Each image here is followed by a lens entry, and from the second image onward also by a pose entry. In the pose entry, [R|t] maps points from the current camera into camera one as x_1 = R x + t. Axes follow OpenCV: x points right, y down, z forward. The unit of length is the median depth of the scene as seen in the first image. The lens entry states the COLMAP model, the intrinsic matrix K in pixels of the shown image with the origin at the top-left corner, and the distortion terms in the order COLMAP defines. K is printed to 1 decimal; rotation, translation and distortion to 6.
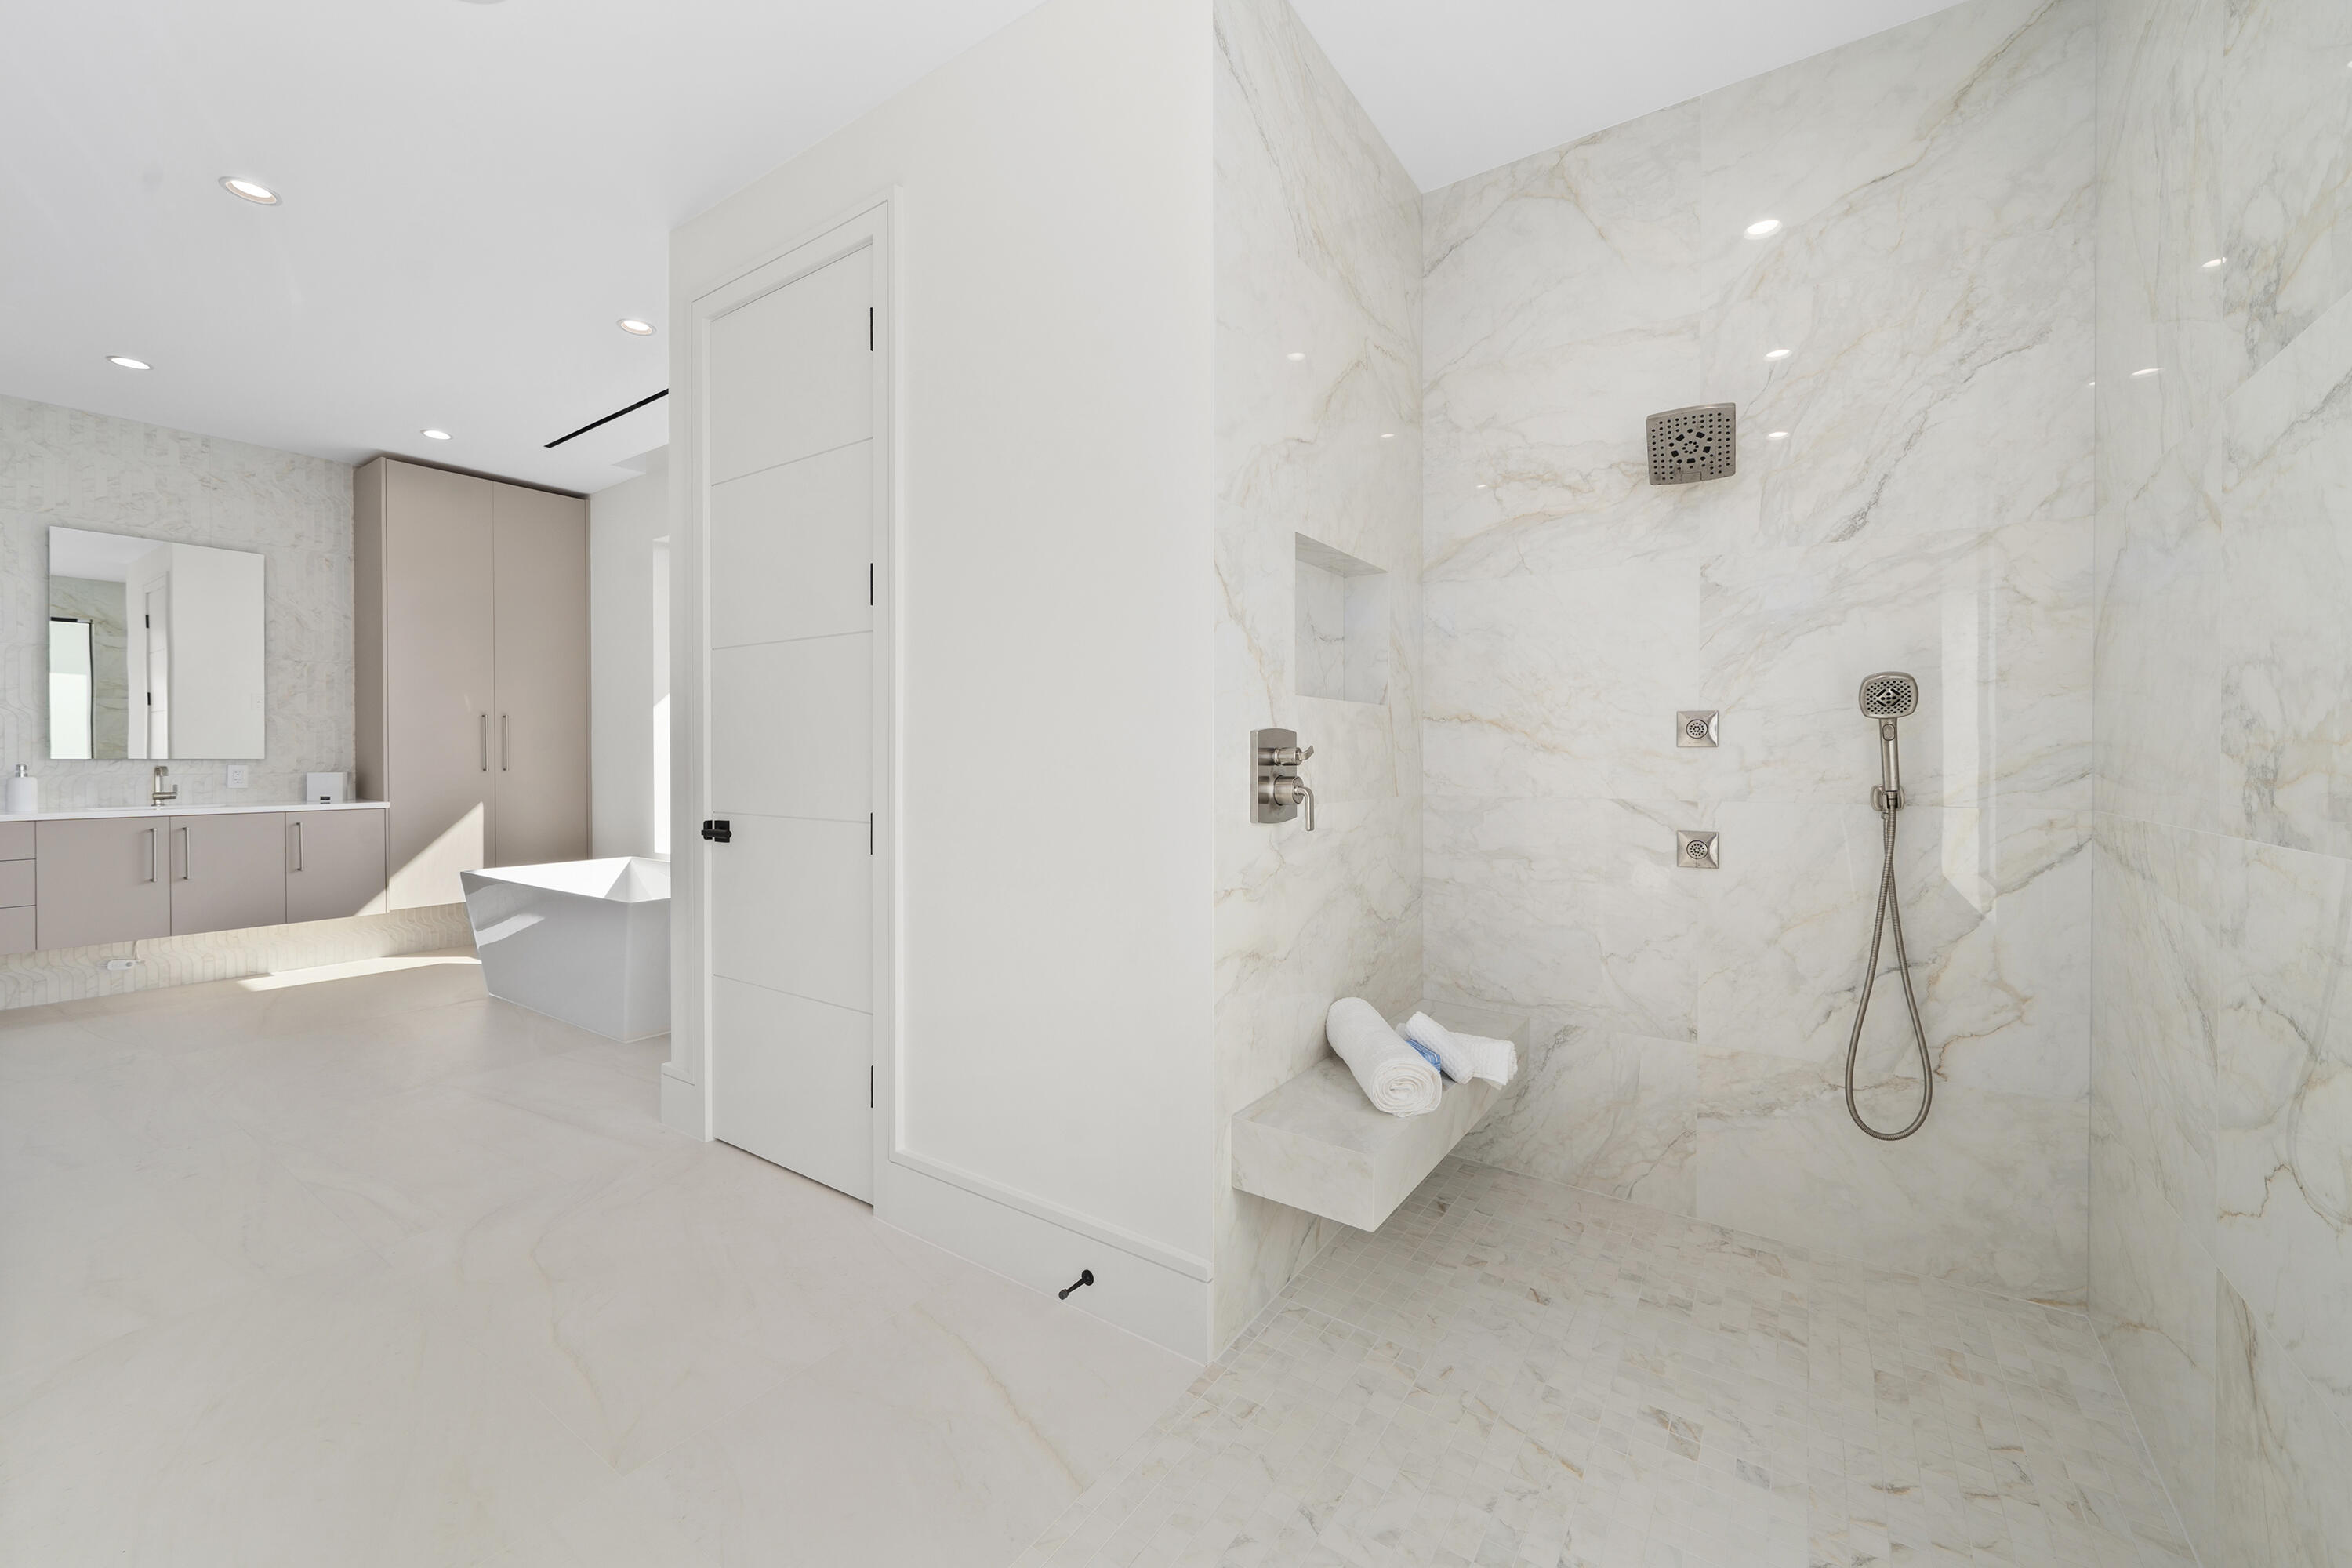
lens RADIAL K [[919.2, 0, 1171.6], [0, 919.2, 764.5], [0, 0, 1]] dist [0.000912, 0.000025]
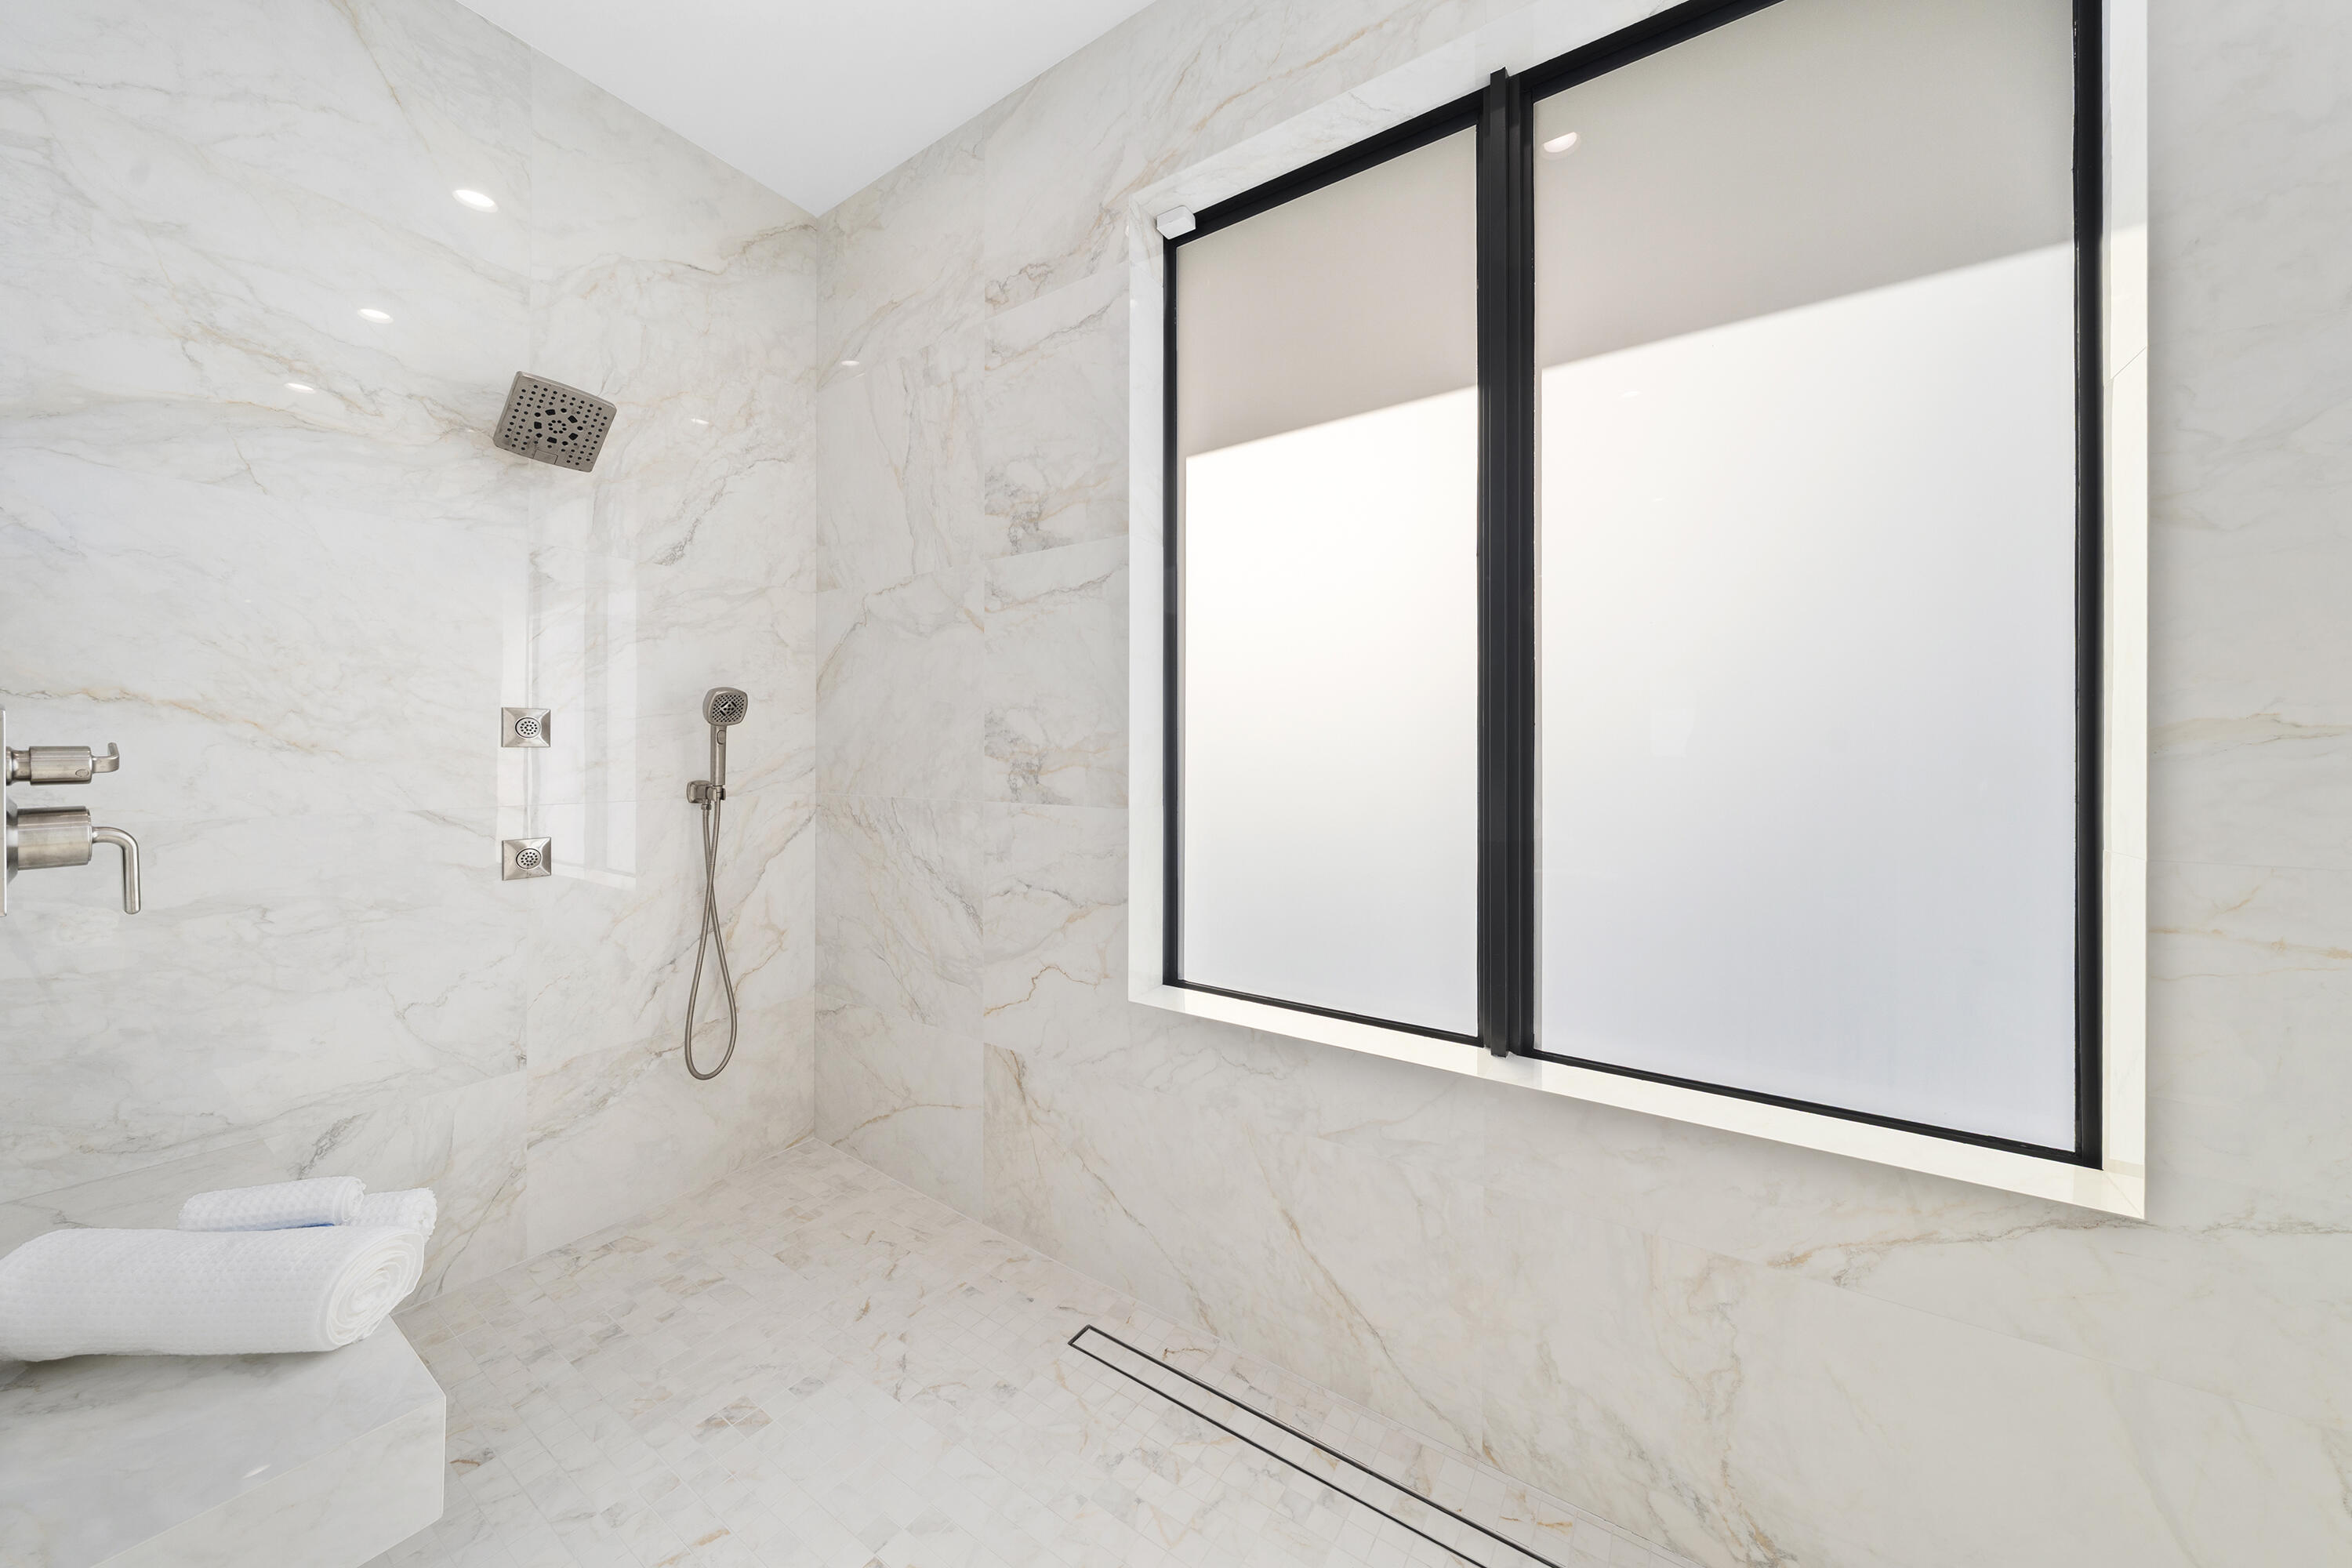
lens RADIAL K [[811.0, 0, 1172.3], [0, 811.0, 753.5], [0, 0, 1]] dist [-0.000829, 0.000103]
pose [[-0.013003, -0.001901, 0.999914, -0.293756], [0.006579, 0.999976, 0.001987, -0.011780], [-0.999894, 0.006604, -0.012990, 0.427619]]
